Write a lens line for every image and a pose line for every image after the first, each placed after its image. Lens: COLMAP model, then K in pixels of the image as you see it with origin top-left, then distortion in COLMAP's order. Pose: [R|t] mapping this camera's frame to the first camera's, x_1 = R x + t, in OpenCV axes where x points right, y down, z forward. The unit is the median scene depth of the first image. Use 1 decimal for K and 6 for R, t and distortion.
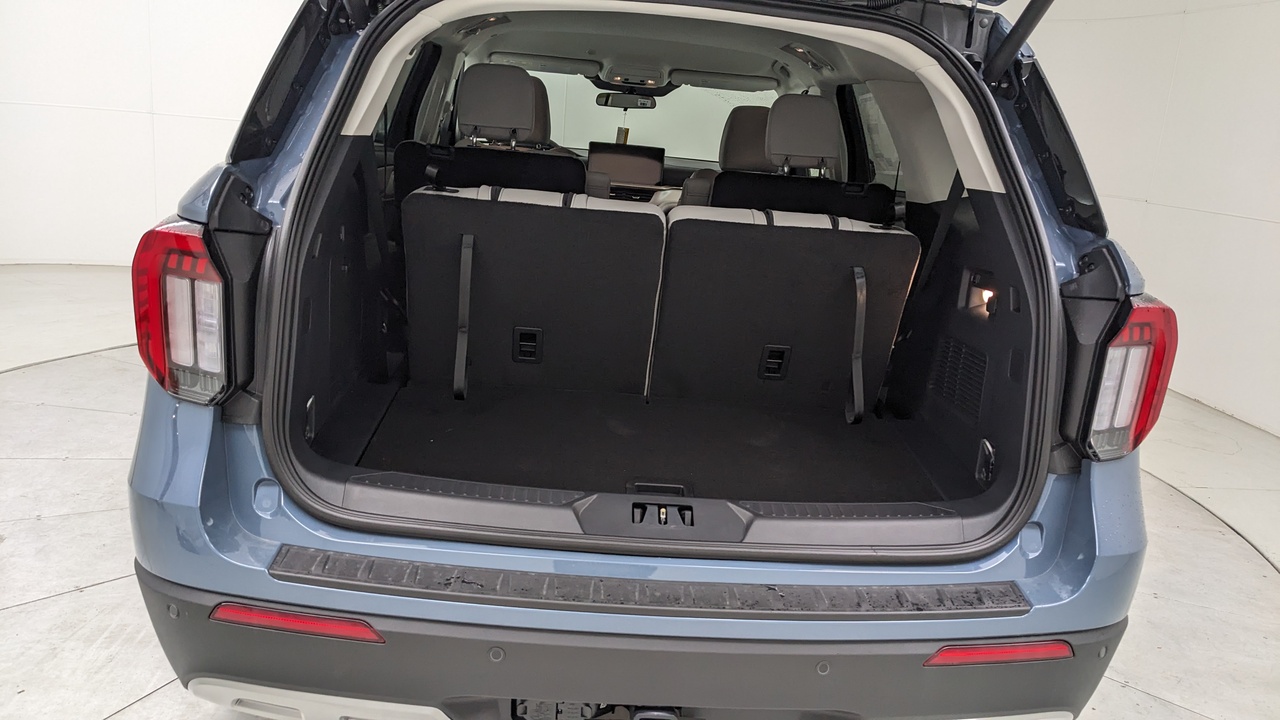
lens RADIAL K [[1081.4, 0, 661.5], [0, 1081.4, 365.3], [0, 0, 1]] dist [0.087700, 0.000365]
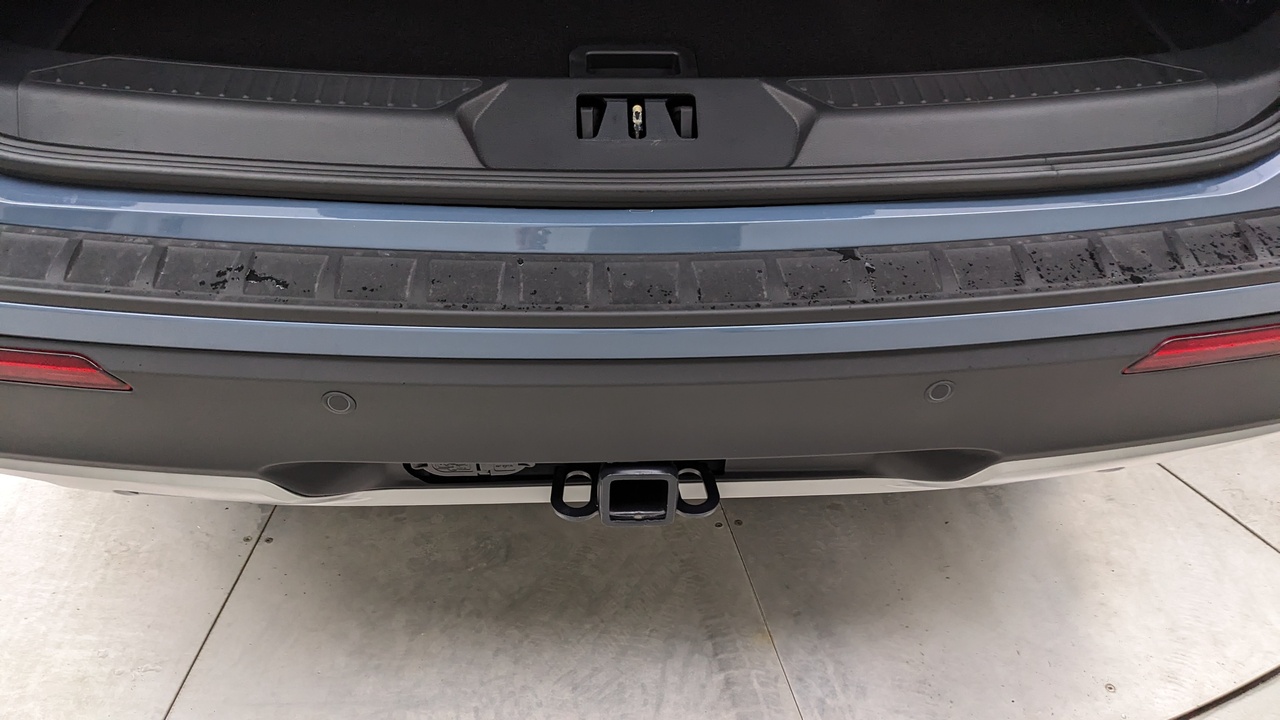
lens RADIAL K [[974.2, 0, 640.0], [0, 974.2, 360.0], [0, 0, 1]] dist [0.066271, -0.110733]
pose [[0.997601, -0.034282, -0.060148, 0.026318], [0.057132, 0.898345, 0.435559, 0.038853], [0.039102, -0.437950, 0.898149, 0.527509]]
